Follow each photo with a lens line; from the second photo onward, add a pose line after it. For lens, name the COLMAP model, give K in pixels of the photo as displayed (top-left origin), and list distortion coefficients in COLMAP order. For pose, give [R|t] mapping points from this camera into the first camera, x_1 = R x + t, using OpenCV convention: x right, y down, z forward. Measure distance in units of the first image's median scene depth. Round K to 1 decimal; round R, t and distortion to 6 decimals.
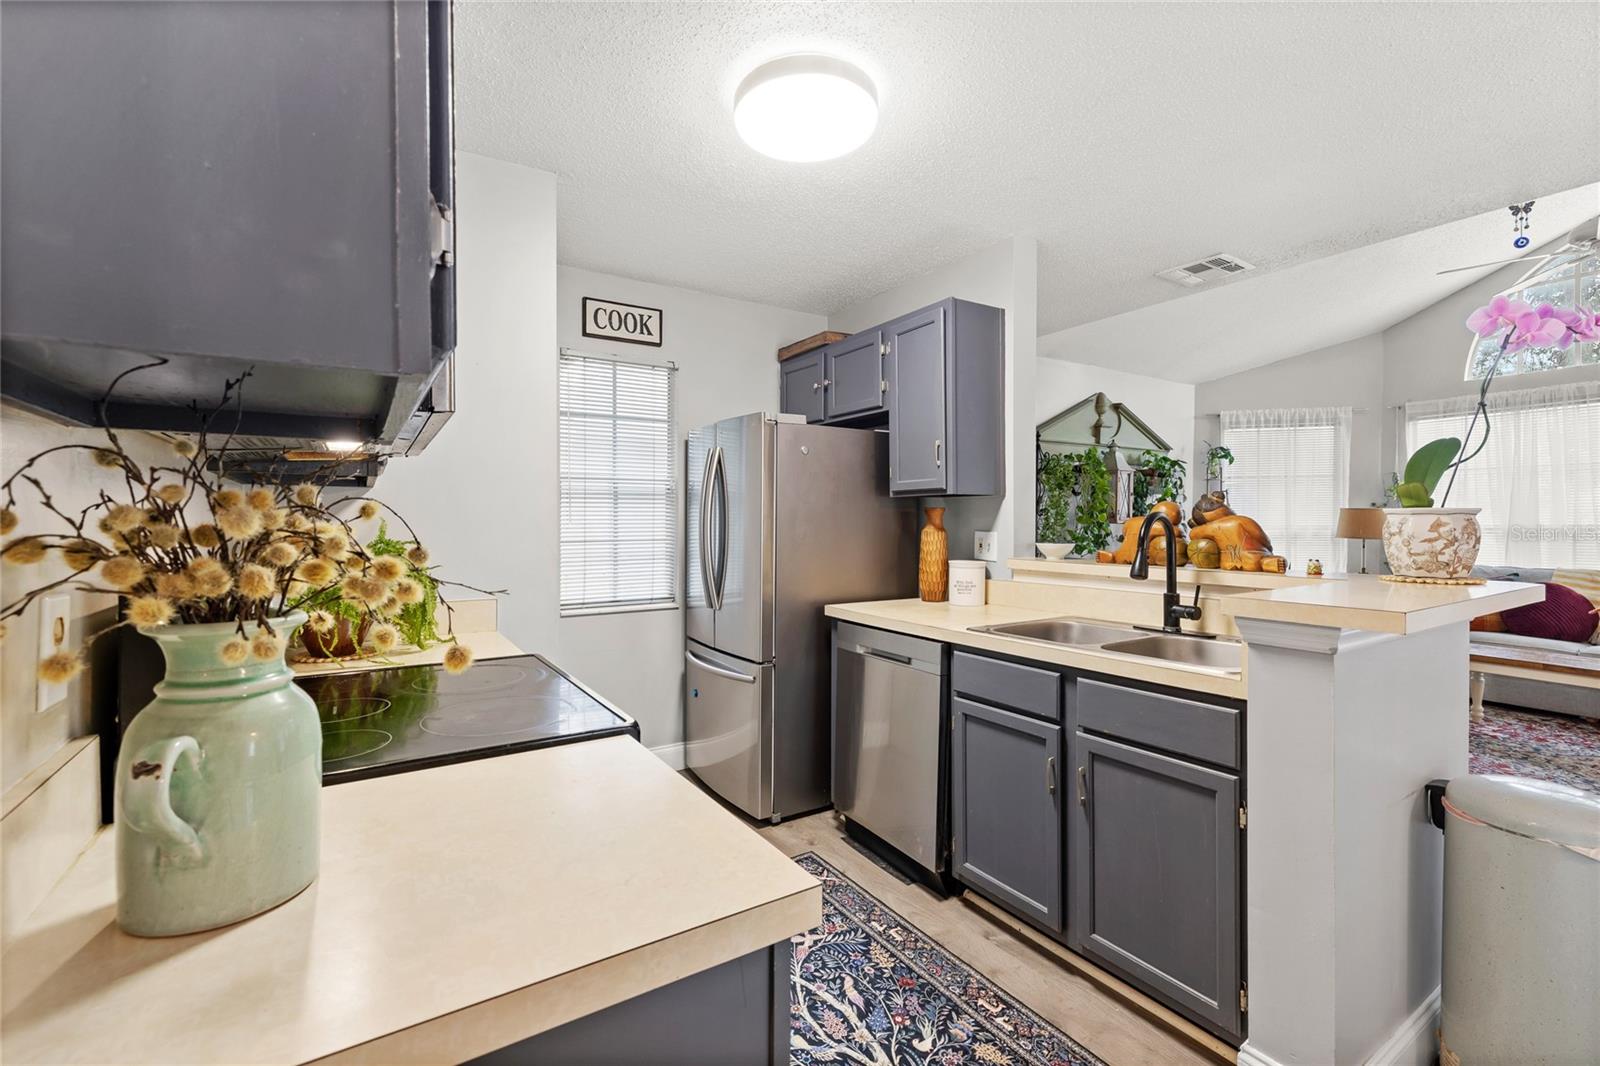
lens RADIAL K [[687.2, 0, 798.2], [0, 687.2, 526.4], [0, 0, 1]] dist [0.001802, 0.000559]
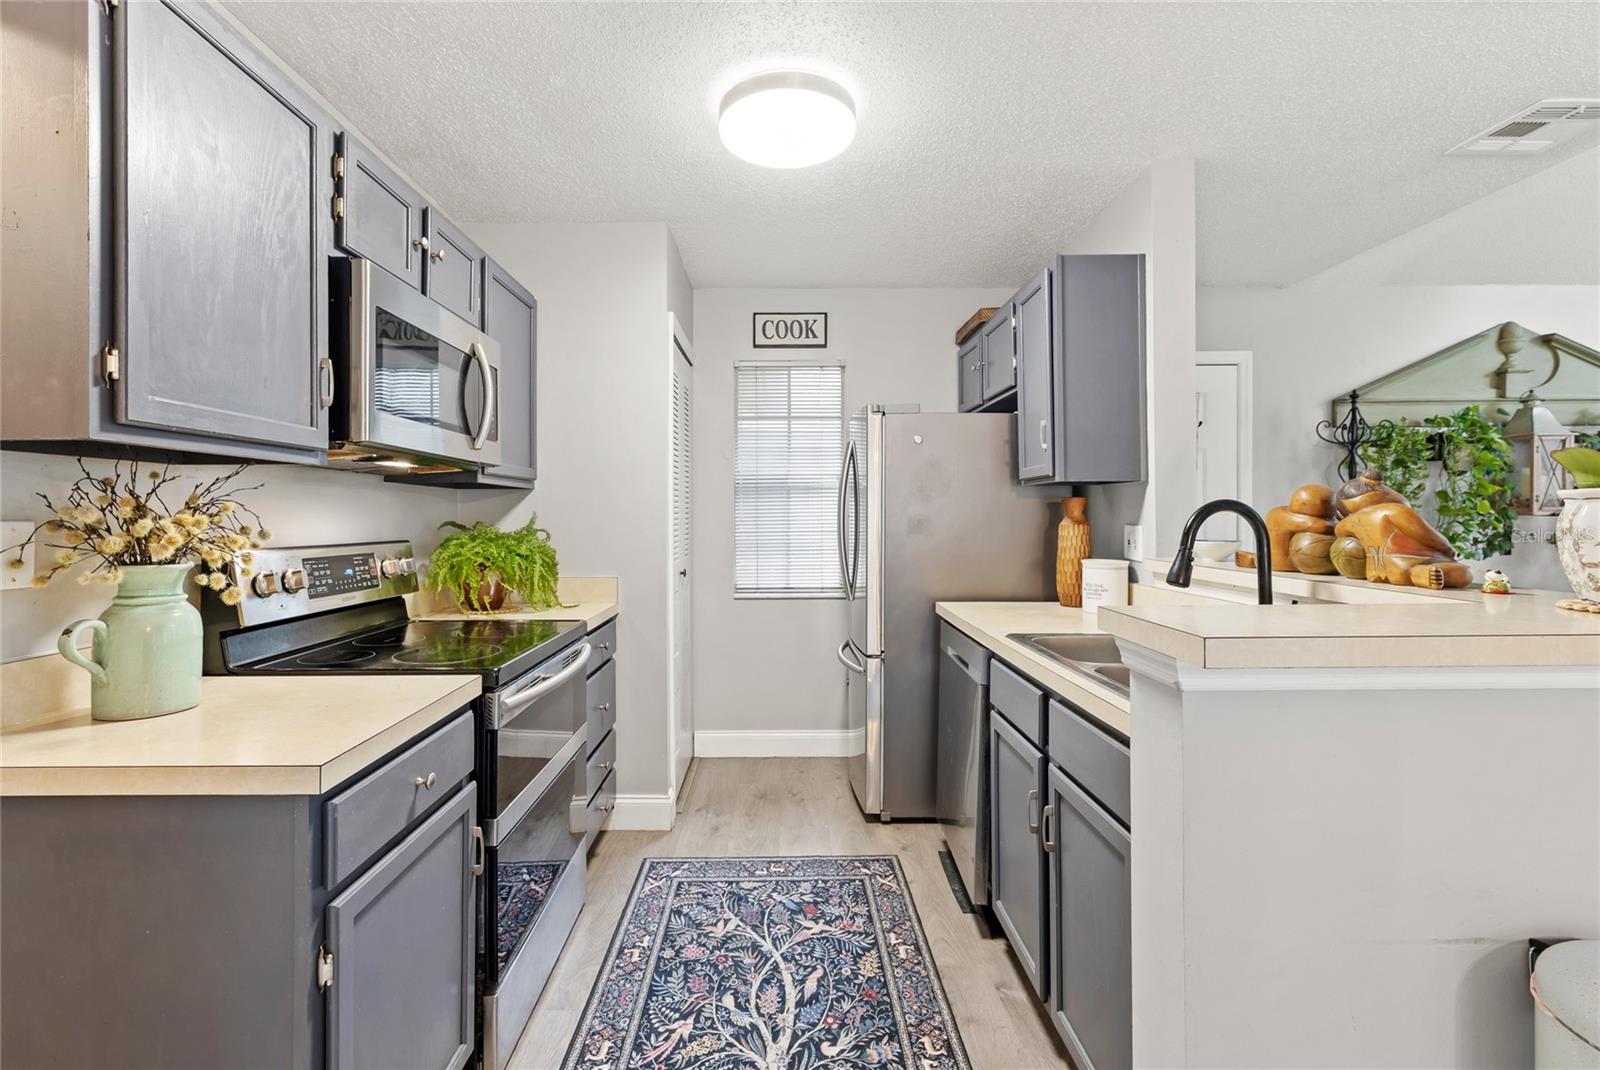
lens RADIAL K [[715.7, 0, 792.4], [0, 715.7, 509.8], [0, 0, 1]] dist [0.003134, 0.000270]
pose [[0.849627, -0.005442, -0.527356, 0.390639], [-0.001789, 0.999911, -0.013200, 0.000832], [0.527381, 0.012158, 0.849542, 0.056689]]
